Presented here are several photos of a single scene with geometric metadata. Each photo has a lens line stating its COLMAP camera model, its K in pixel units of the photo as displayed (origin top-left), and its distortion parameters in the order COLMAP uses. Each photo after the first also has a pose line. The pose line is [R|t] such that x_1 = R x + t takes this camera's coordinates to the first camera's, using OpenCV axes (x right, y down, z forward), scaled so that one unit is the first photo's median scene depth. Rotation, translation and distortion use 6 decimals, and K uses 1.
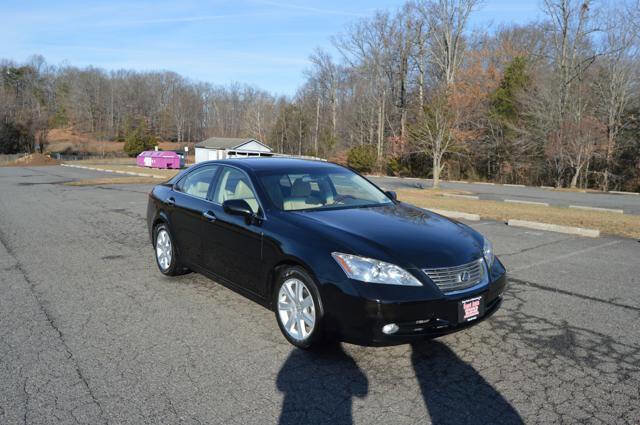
lens RADIAL K [[501.0, 0, 320.0], [0, 501.0, 211.6], [0, 0, 1]] dist [-0.098922, 0.041509]
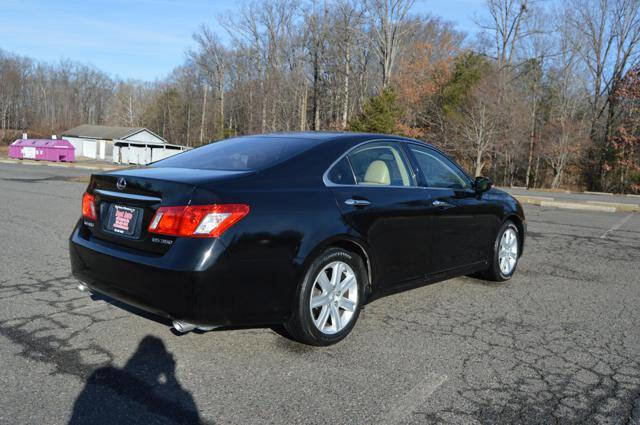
lens RADIAL K [[549.2, 0, 321.8], [0, 549.2, 211.1], [0, 0, 1]] dist [-0.083191, 0.028118]
pose [[0.952230, -0.009359, 0.305237, -0.106828], [0.009945, 0.999950, -0.000365, -0.002038], [-0.305218, 0.003383, 0.952276, 0.031158]]
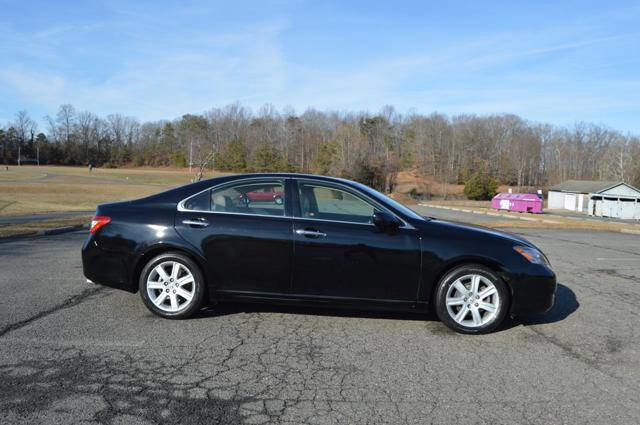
lens RADIAL K [[501.0, 0, 325.4], [0, 501.0, 209.0], [0, 0, 1]] dist [-0.098922, 0.041509]
pose [[0.809479, 0.031284, -0.586315, -0.047017], [-0.085738, 0.994174, -0.065326, -0.001167], [0.580856, 0.103149, 0.807445, 0.029185]]
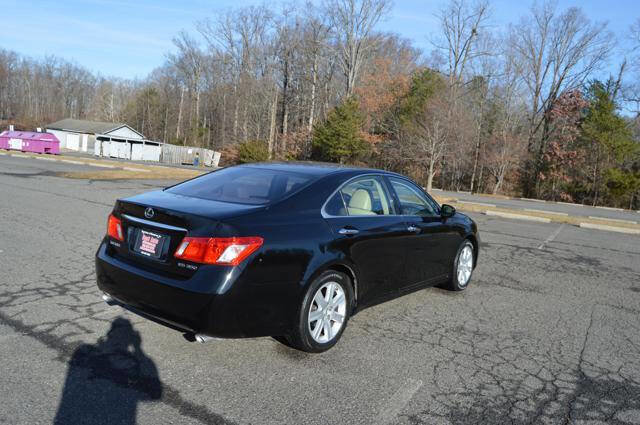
lens RADIAL K [[501.0, 0, 320.1], [0, 501.0, 213.7], [0, 0, 1]] dist [-0.098922, 0.041509]
pose [[0.928373, 0.014682, 0.371360, -0.110537], [-0.022354, 0.999616, 0.016361, -0.004956], [-0.370977, -0.023490, 0.928345, 0.029477]]
